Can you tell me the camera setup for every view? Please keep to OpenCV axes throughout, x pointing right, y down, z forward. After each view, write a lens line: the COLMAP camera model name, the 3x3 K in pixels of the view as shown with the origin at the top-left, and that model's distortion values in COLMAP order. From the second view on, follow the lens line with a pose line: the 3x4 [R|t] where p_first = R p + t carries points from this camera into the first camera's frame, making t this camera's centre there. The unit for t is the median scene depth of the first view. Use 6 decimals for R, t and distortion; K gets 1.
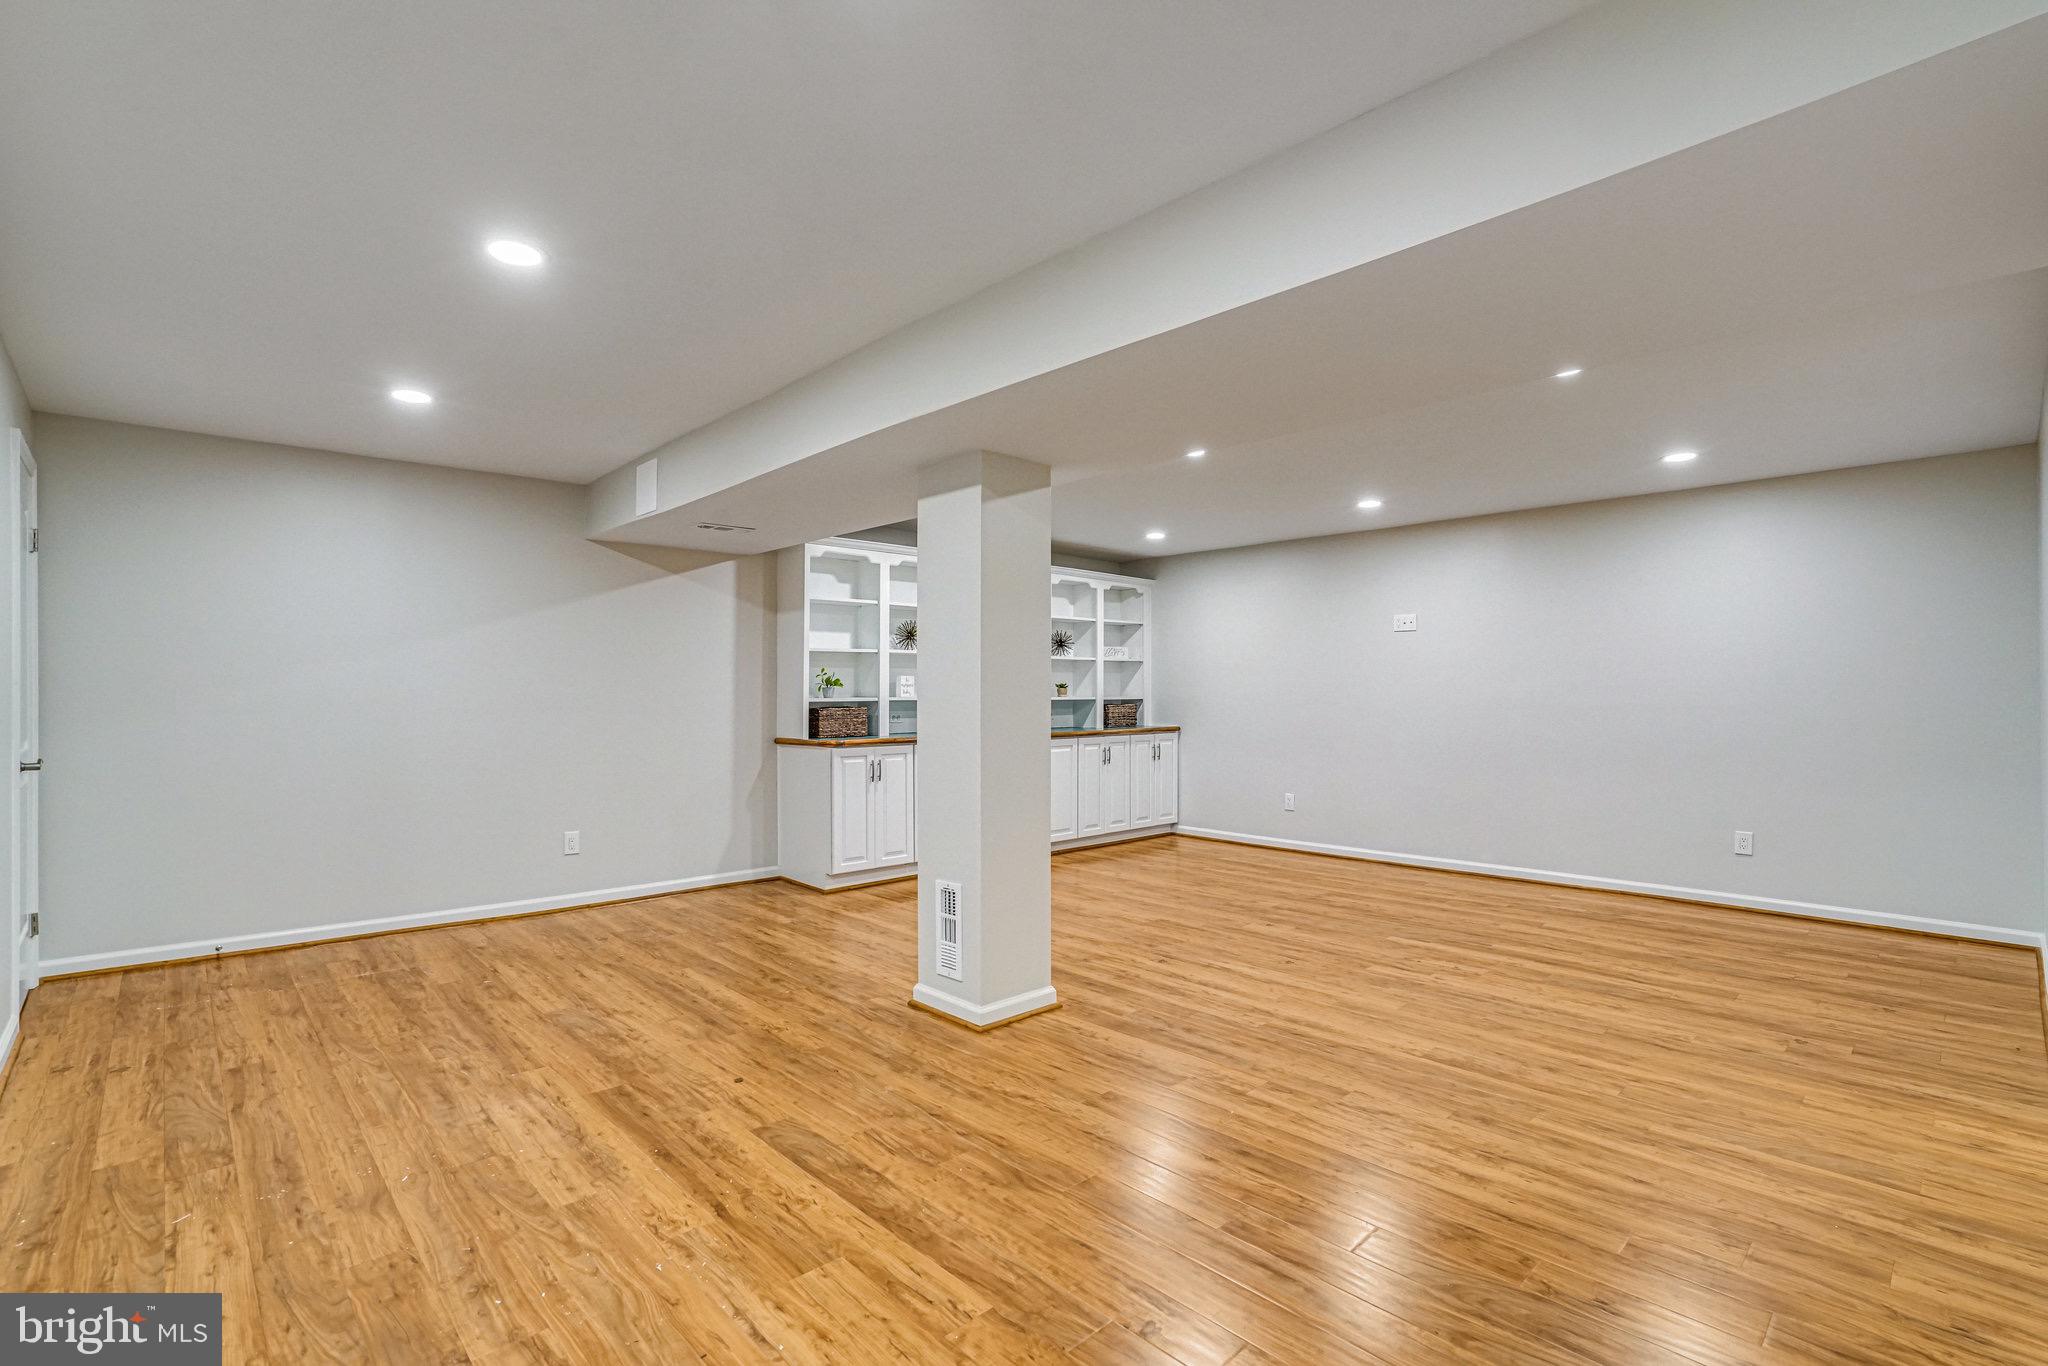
lens RADIAL K [[943.1, 0, 1085.8], [0, 943.1, 709.6], [0, 0, 1]] dist [-0.008090, 0.006583]
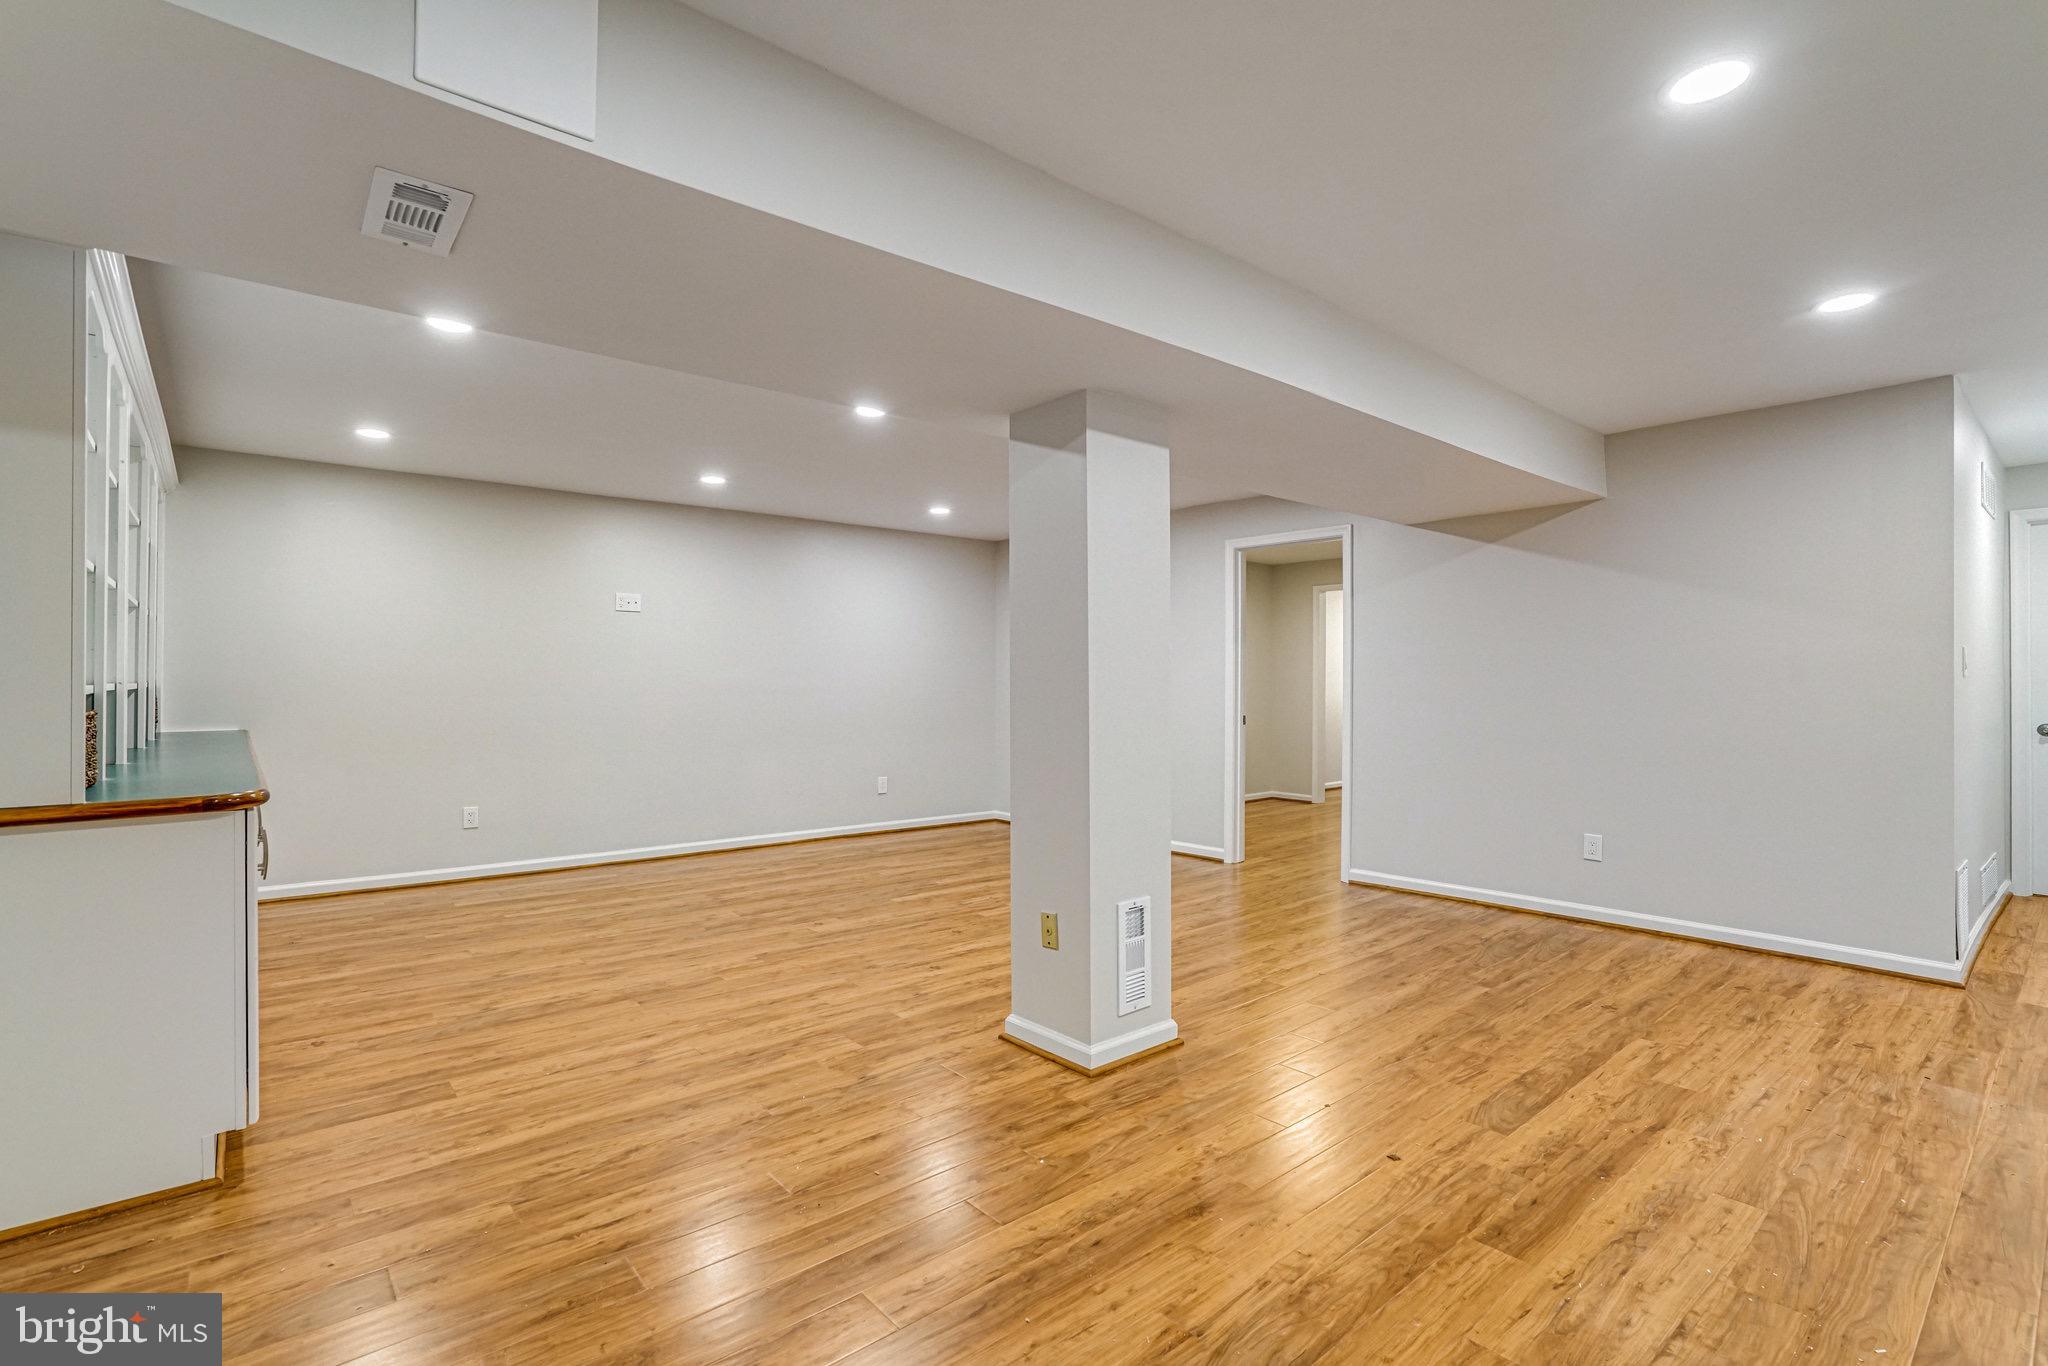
lens RADIAL K [[943.1, 0, 1018.9], [0, 943.1, 680.5], [0, 0, 1]] dist [-0.008090, 0.006583]
pose [[0.069006, 0.012291, 0.997541, -1.216681], [0.008621, 0.999879, -0.012916, 0.016546], [-0.997579, 0.009491, 0.068892, 1.314747]]
